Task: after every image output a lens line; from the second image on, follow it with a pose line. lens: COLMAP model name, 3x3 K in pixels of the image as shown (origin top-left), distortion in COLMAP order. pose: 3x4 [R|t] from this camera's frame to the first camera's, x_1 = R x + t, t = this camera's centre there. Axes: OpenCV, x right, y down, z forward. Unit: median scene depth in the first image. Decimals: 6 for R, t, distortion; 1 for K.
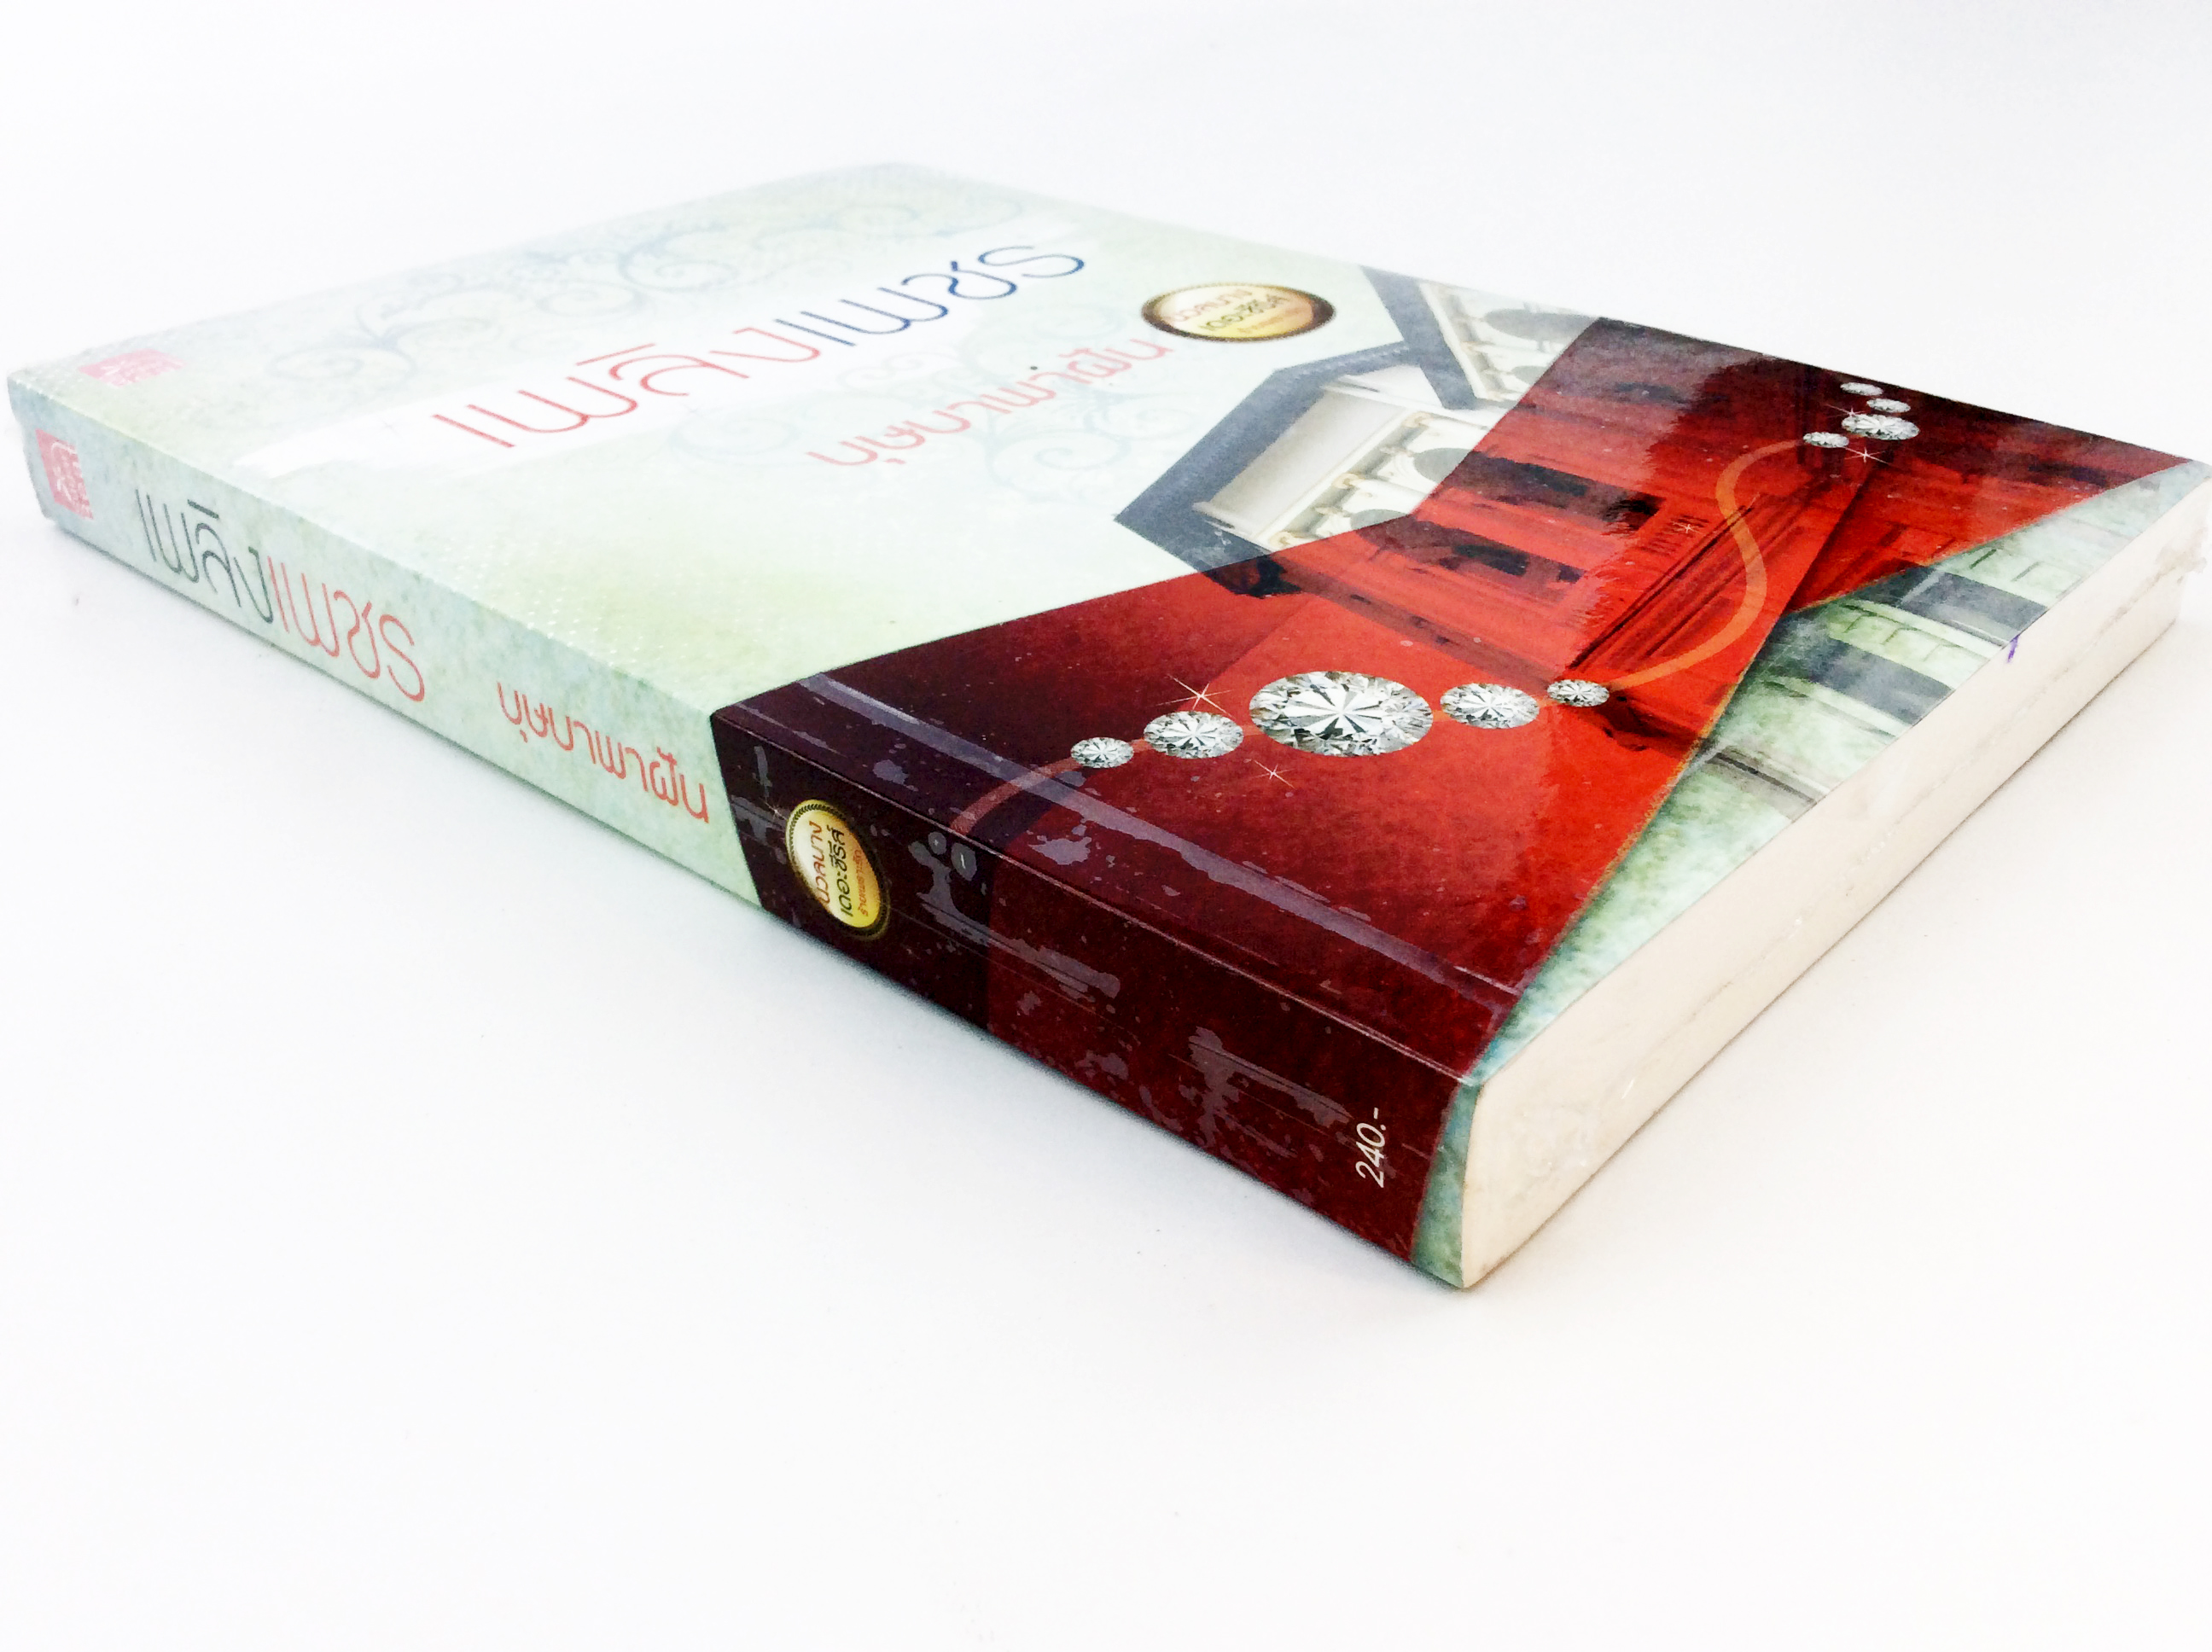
lens RADIAL K [[2071.5, 0, 1106.0], [0, 2071.5, 826.0], [0, 0, 1]] dist [0.143585, -0.374988]
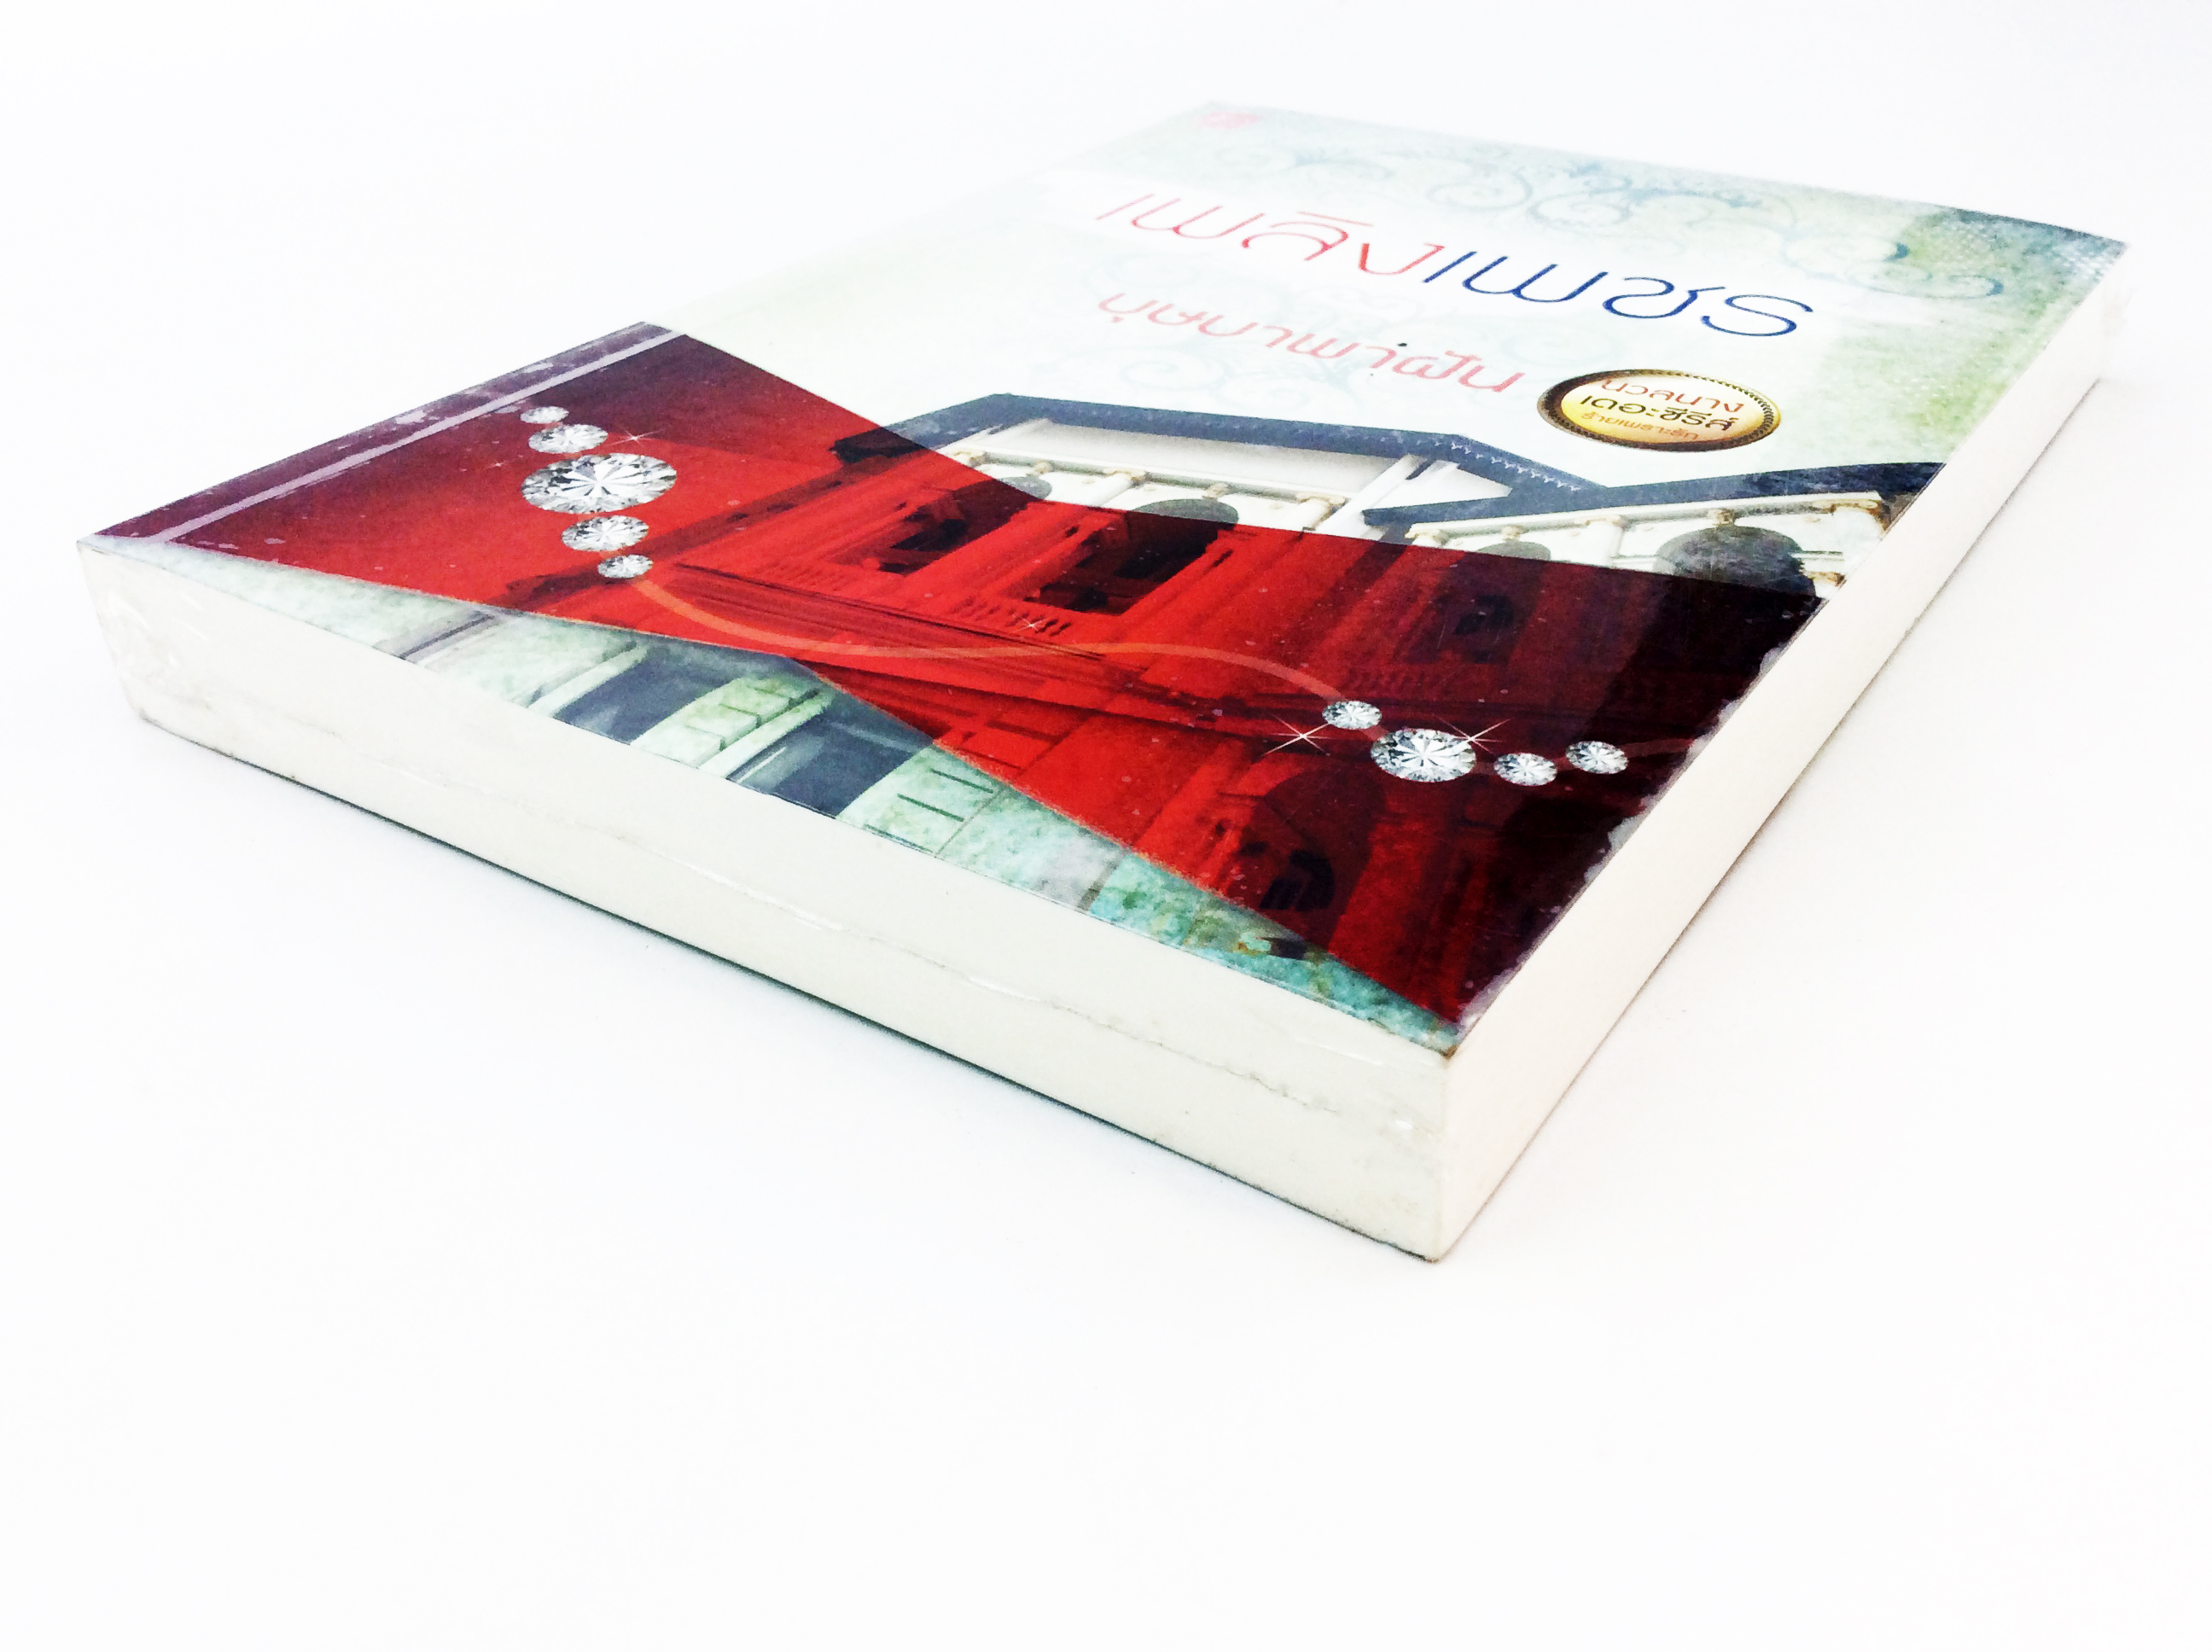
lens RADIAL K [[2071.0, 0, 1106.0], [0, 2071.0, 826.0], [0, 0, 1]] dist [0.043313, -0.002737]
pose [[0.142704, 0.526385, -0.838185, 0.954814], [-0.499919, 0.769224, 0.397965, -0.396959], [0.854234, 0.362234, 0.372921, 0.658566]]
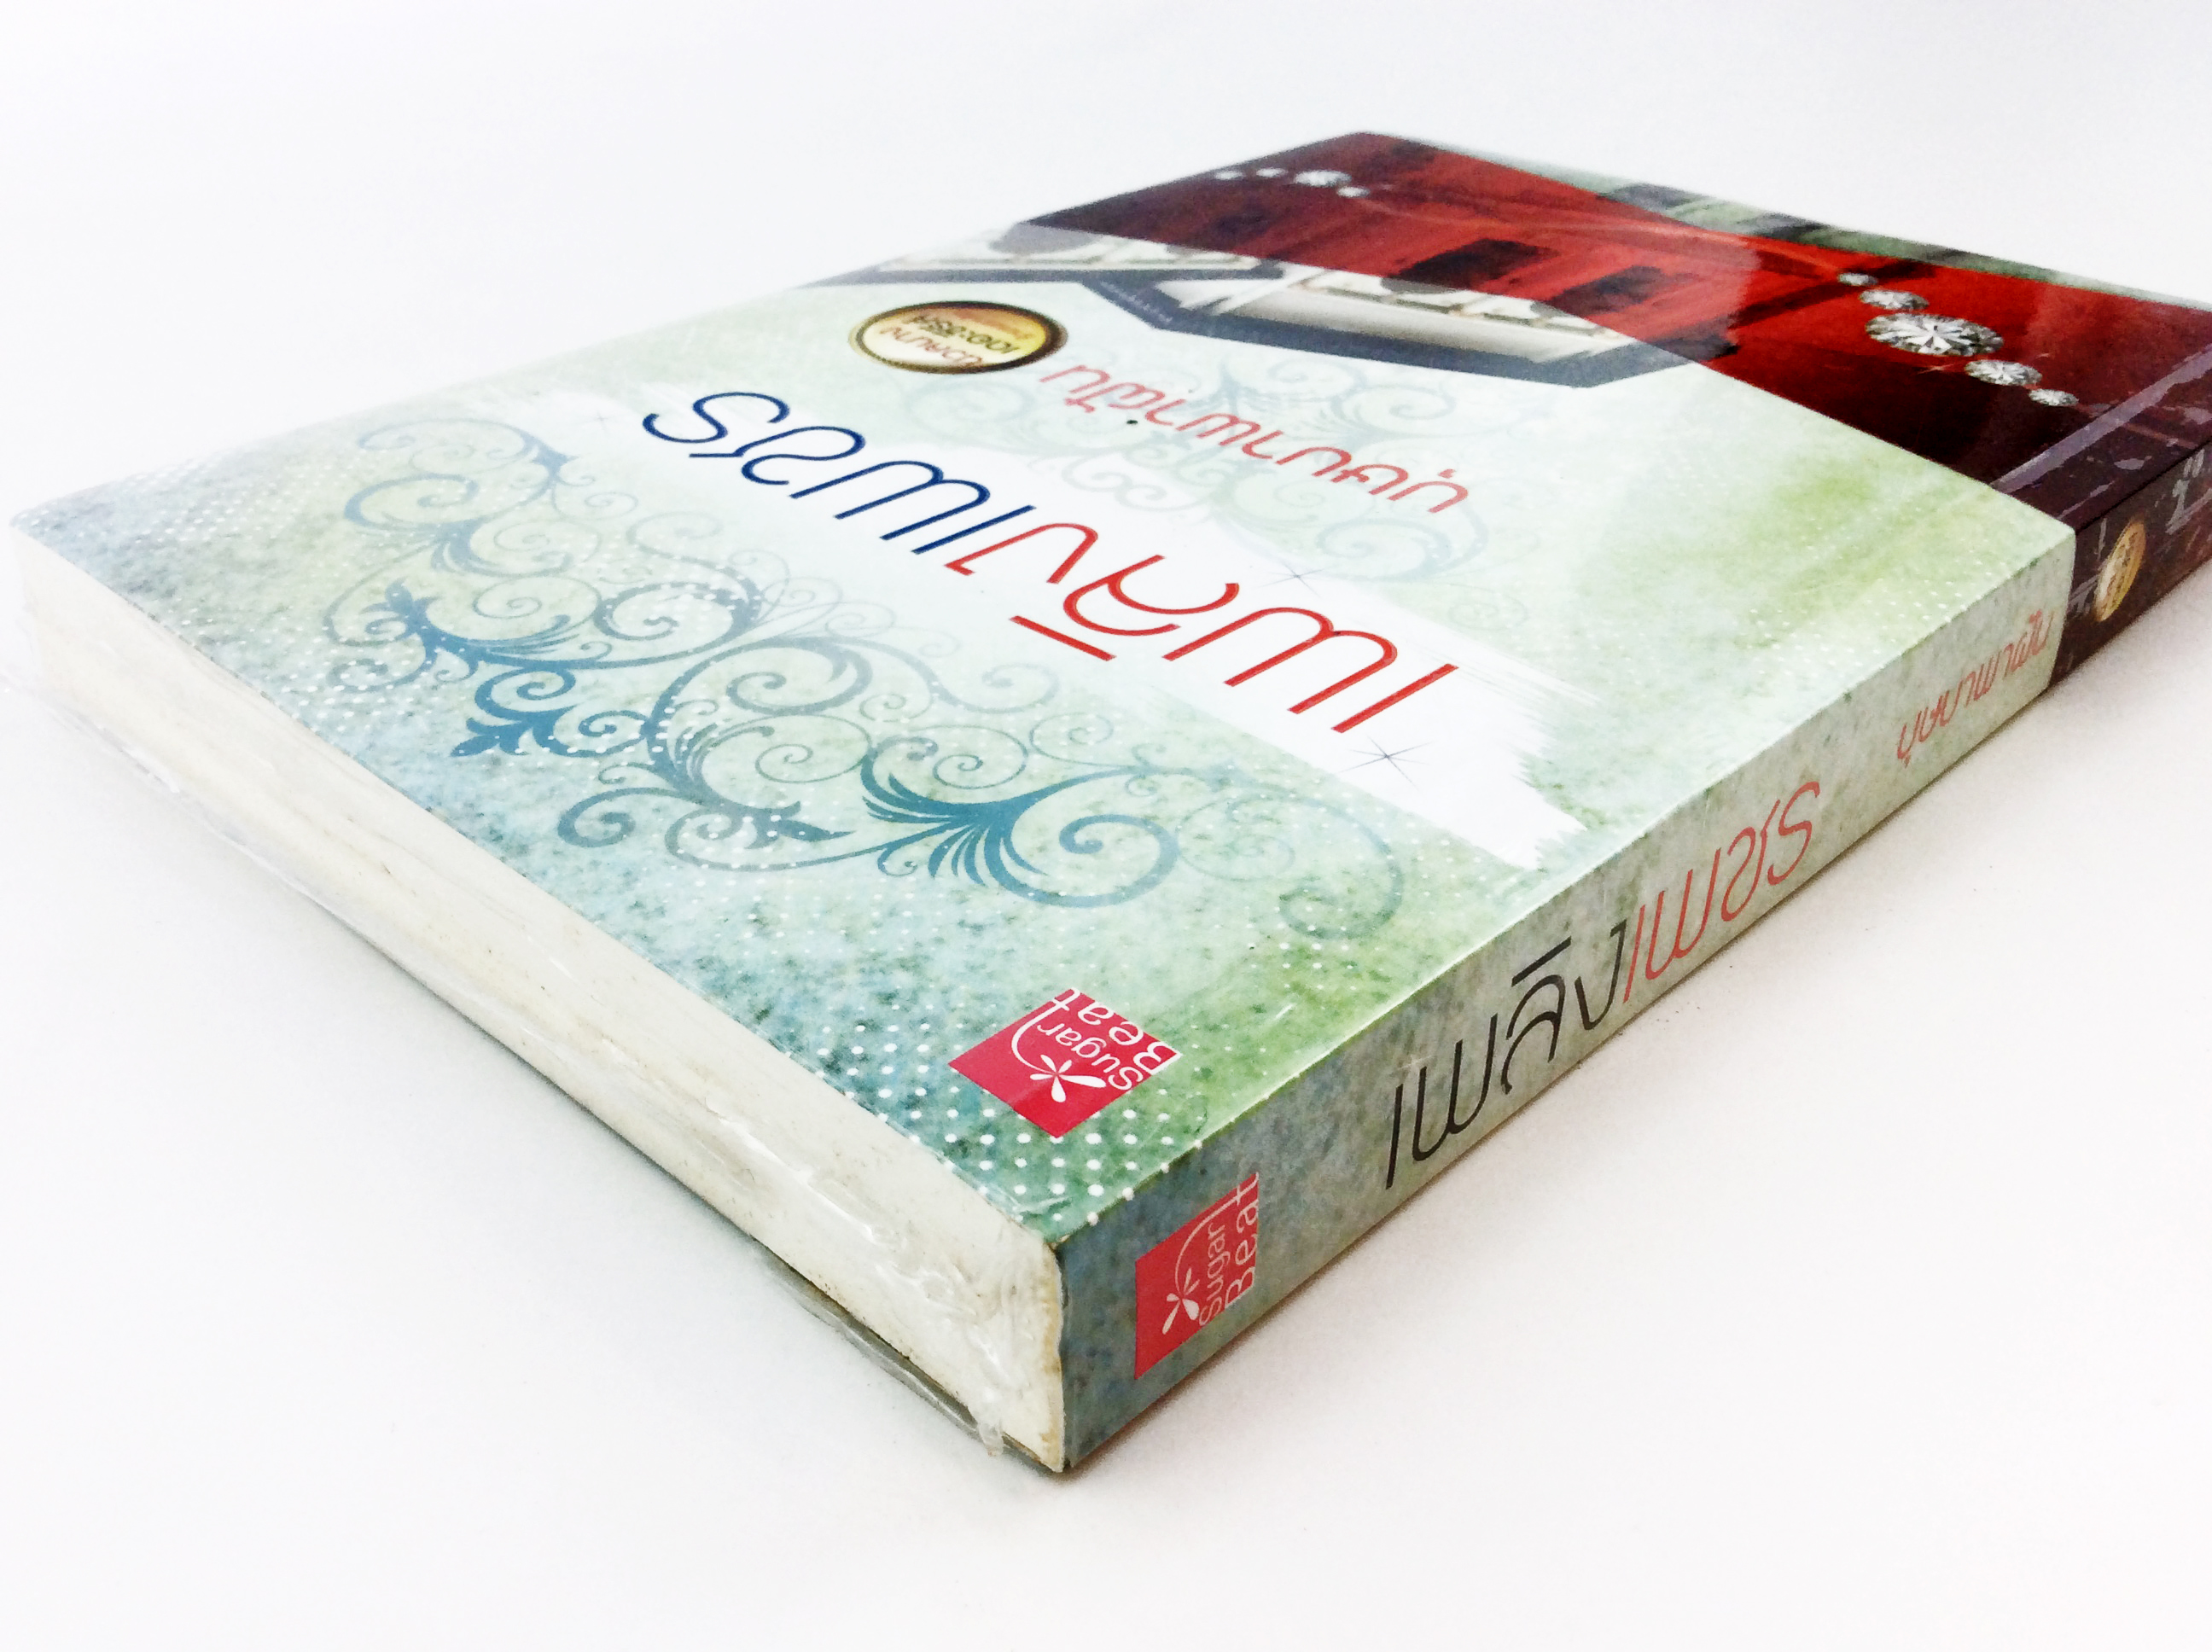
lens RADIAL K [[2071.5, 0, 1106.0], [0, 2071.5, 826.0], [0, 0, 1]] dist [0.143585, -0.374988]
pose [[0.049015, -0.526702, 0.848635, -0.947489], [0.514717, 0.741466, 0.430459, -0.520261], [-0.855958, 0.415708, 0.307446, 0.886137]]
